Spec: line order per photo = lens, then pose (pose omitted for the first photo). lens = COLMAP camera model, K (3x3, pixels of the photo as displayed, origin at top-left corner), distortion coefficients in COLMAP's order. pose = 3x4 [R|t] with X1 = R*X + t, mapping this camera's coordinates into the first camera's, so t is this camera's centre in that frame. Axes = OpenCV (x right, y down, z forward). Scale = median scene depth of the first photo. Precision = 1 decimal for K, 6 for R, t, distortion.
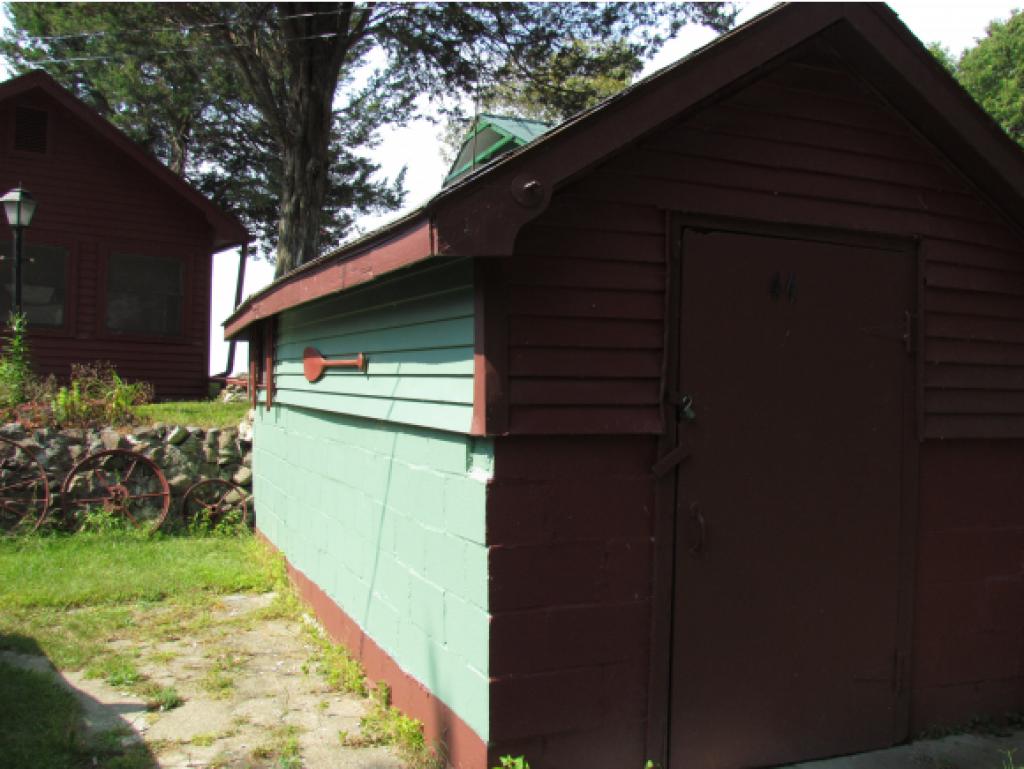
lens RADIAL K [[1006.9, 0, 512.0], [0, 1006.9, 384.5], [0, 0, 1]] dist [-0.055068, 0.084172]
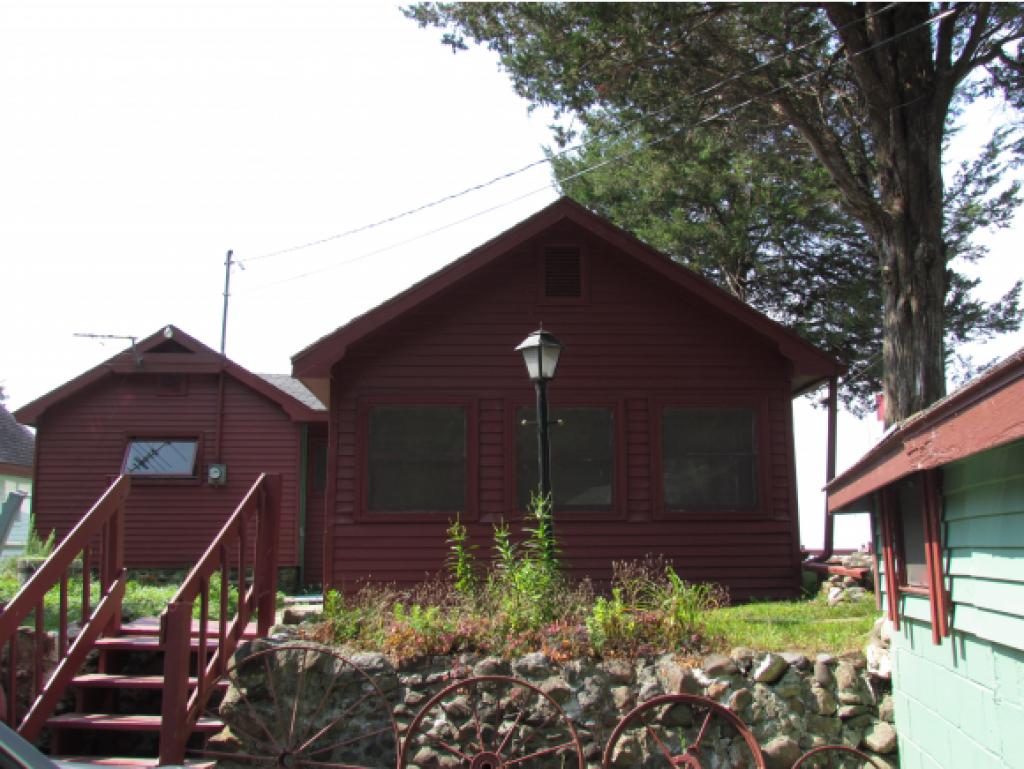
lens RADIAL K [[1006.9, 0, 512.0], [0, 1006.9, 384.5], [0, 0, 1]] dist [-0.055068, 0.084172]
pose [[0.847872, -0.126571, -0.514872, -0.124218], [0.039399, 0.983444, -0.176879, -0.020488], [0.528735, 0.129685, 0.838821, 0.361488]]
